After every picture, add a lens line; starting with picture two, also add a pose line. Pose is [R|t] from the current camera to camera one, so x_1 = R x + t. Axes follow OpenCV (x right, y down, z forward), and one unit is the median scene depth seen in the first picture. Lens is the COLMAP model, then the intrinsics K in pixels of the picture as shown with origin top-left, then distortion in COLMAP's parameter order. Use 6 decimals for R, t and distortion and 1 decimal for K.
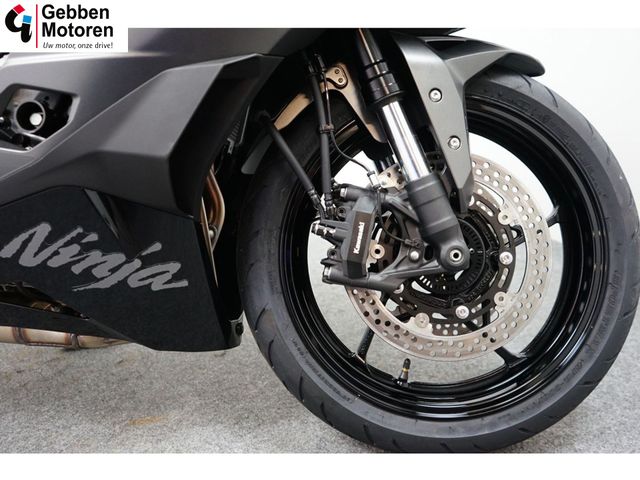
lens RADIAL K [[511.5, 0, 320.0], [0, 511.5, 240.0], [0, 0, 1]] dist [-0.001598, 0.001875]
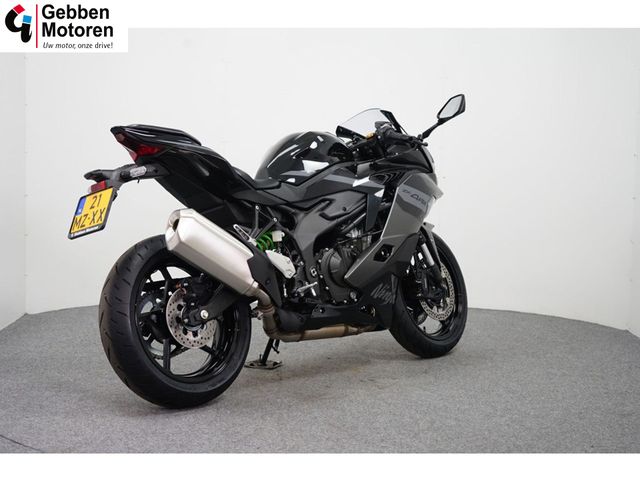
lens RADIAL K [[1090.4, 0, 320.0], [0, 1090.4, 240.0], [0, 0, 1]] dist [-0.006830, 0.011856]
pose [[0.634050, -0.037766, 0.772369, -5.891142], [0.176901, 0.979404, -0.097331, 0.290694], [-0.752786, 0.198346, 0.627672, -3.018508]]
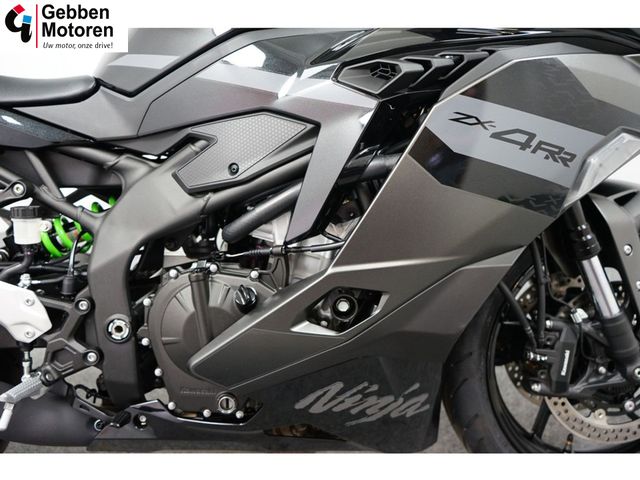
lens RADIAL K [[511.5, 0, 320.0], [0, 511.5, 240.0], [0, 0, 1]] dist [-0.001598, 0.001875]
pose [[0.991432, -0.046444, 0.122086, -0.670268], [0.033727, 0.993980, 0.104245, -0.461991], [-0.126193, -0.099234, 0.987030, -0.137500]]
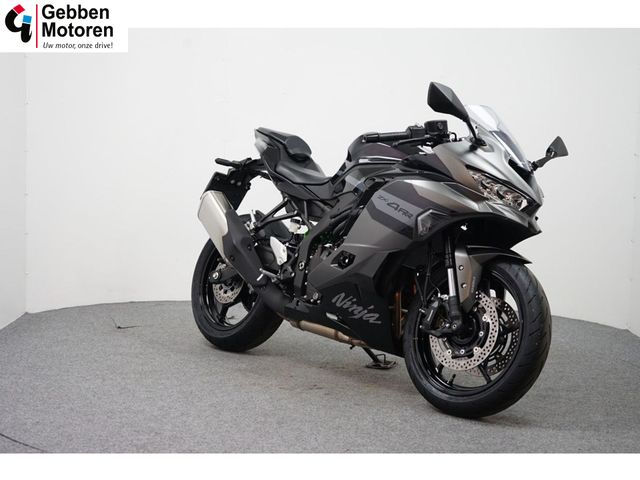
lens RADIAL K [[1090.4, 0, 320.0], [0, 1090.4, 240.0], [0, 0, 1]] dist [-0.006830, 0.011856]
pose [[0.717780, 0.108906, -0.687700, 3.650080], [-0.226002, 0.970655, -0.082173, 0.218202], [0.658570, 0.214404, 0.721329, -3.710337]]
